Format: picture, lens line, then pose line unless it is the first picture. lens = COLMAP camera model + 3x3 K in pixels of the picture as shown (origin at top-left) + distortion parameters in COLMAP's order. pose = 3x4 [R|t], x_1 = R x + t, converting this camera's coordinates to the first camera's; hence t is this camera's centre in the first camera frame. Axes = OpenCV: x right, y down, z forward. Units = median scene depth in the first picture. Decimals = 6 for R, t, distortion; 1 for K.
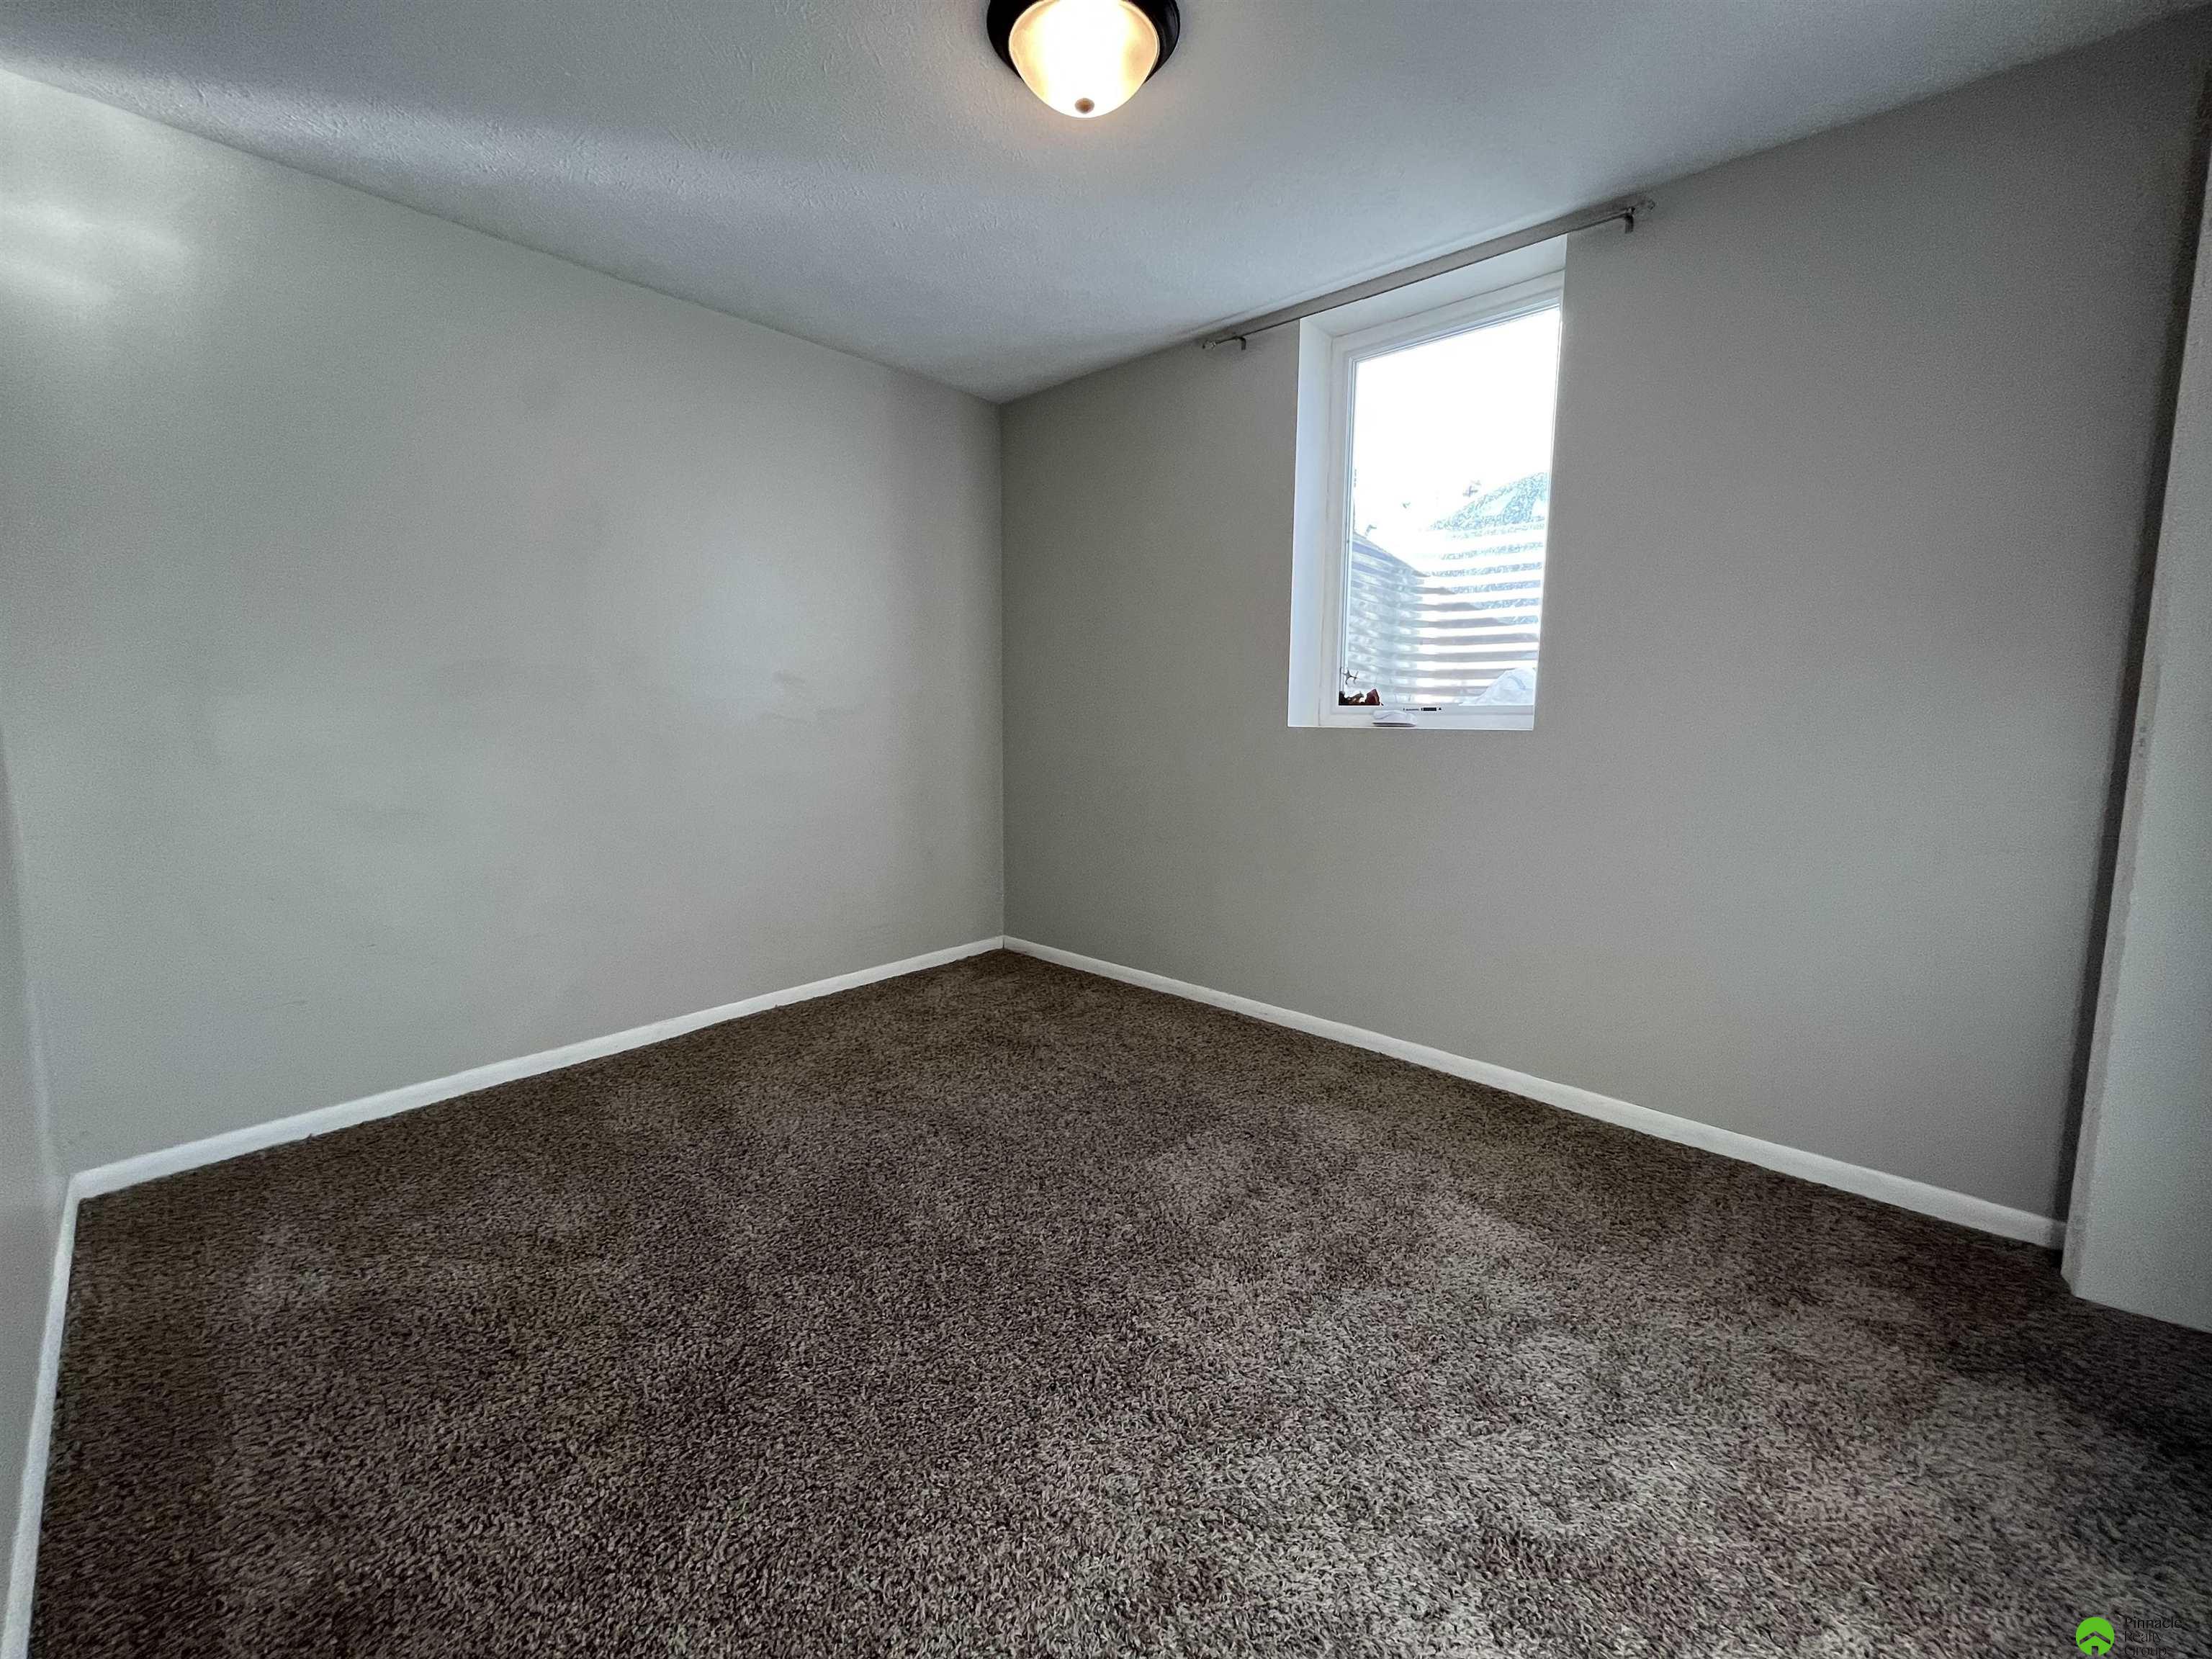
lens RADIAL K [[892.5, 0, 1110.5], [0, 892.5, 821.5], [0, 0, 1]] dist [-0.002288, -0.000267]
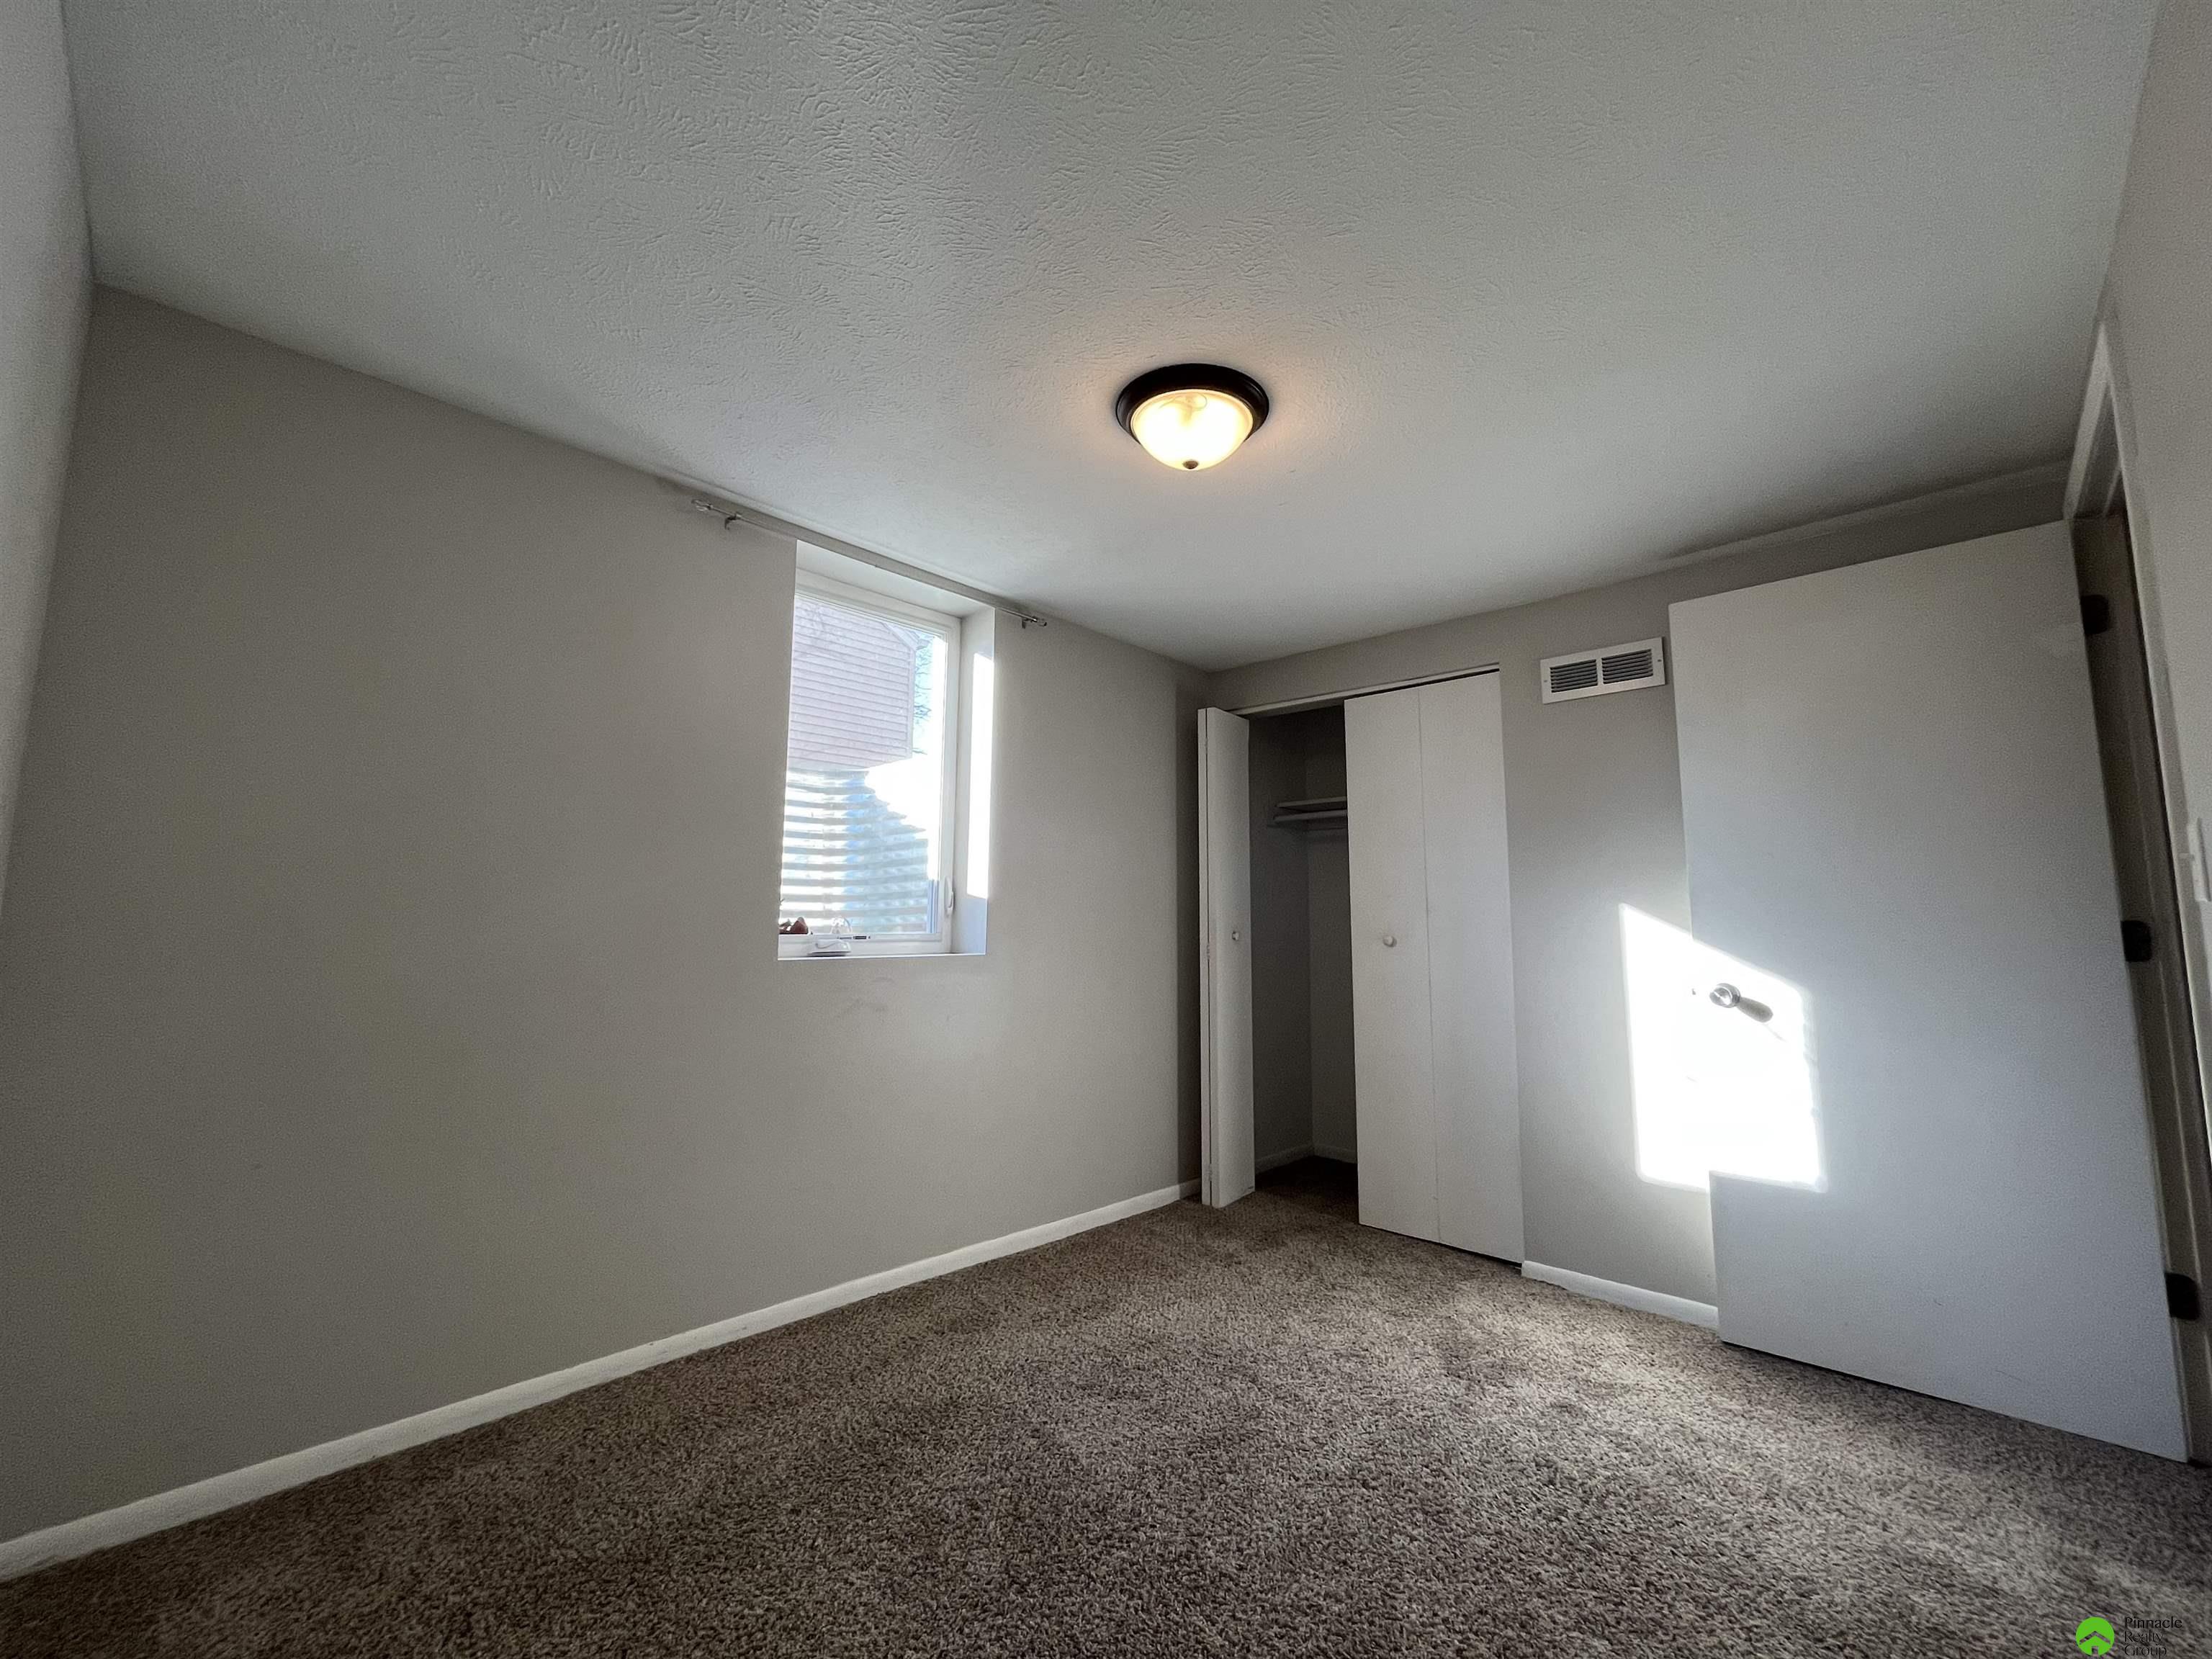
lens RADIAL K [[892.5, 0, 1110.5], [0, 892.5, 821.5], [0, 0, 1]] dist [-0.002288, -0.000267]
pose [[0.011732, 0.107194, 0.994169, -0.873051], [0.104265, 0.988686, -0.107834, -0.144468], [-0.994480, 0.104922, 0.000422, 0.846634]]
